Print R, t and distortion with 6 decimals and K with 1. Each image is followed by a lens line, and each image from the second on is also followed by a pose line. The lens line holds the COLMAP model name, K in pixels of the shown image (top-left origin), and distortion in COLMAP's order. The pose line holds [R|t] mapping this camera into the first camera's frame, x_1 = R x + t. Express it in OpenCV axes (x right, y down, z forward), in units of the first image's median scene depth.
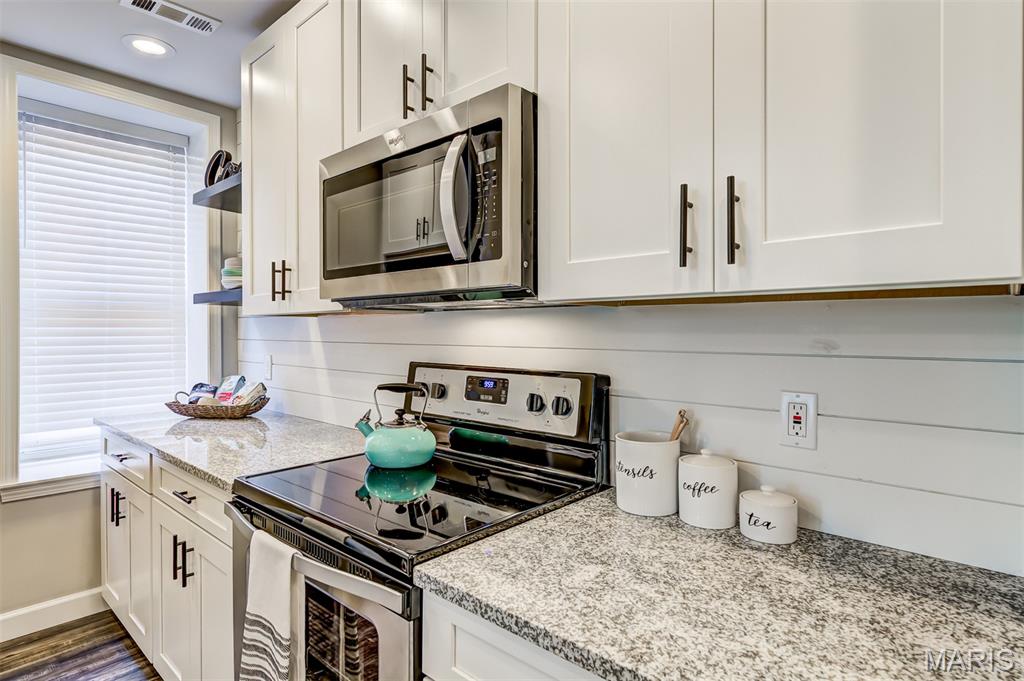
lens RADIAL K [[551.5, 0, 513.2], [0, 551.5, 330.9], [0, 0, 1]] dist [0.006275, -0.000935]
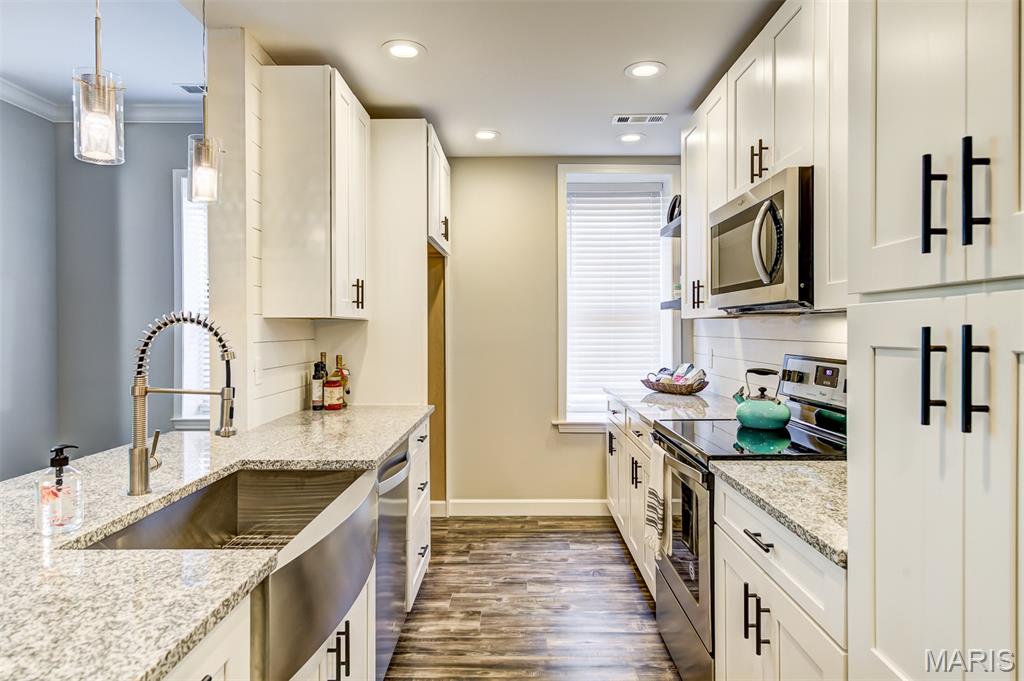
lens RADIAL K [[628.3, 0, 512.0], [0, 628.3, 340.5], [0, 0, 1]] dist [-0.000490, 0.000072]
pose [[0.665122, 0.013915, -0.746605, 0.526190], [0.000172, 0.999823, 0.018788, -0.003194], [0.746735, -0.012625, 0.665002, -0.482143]]
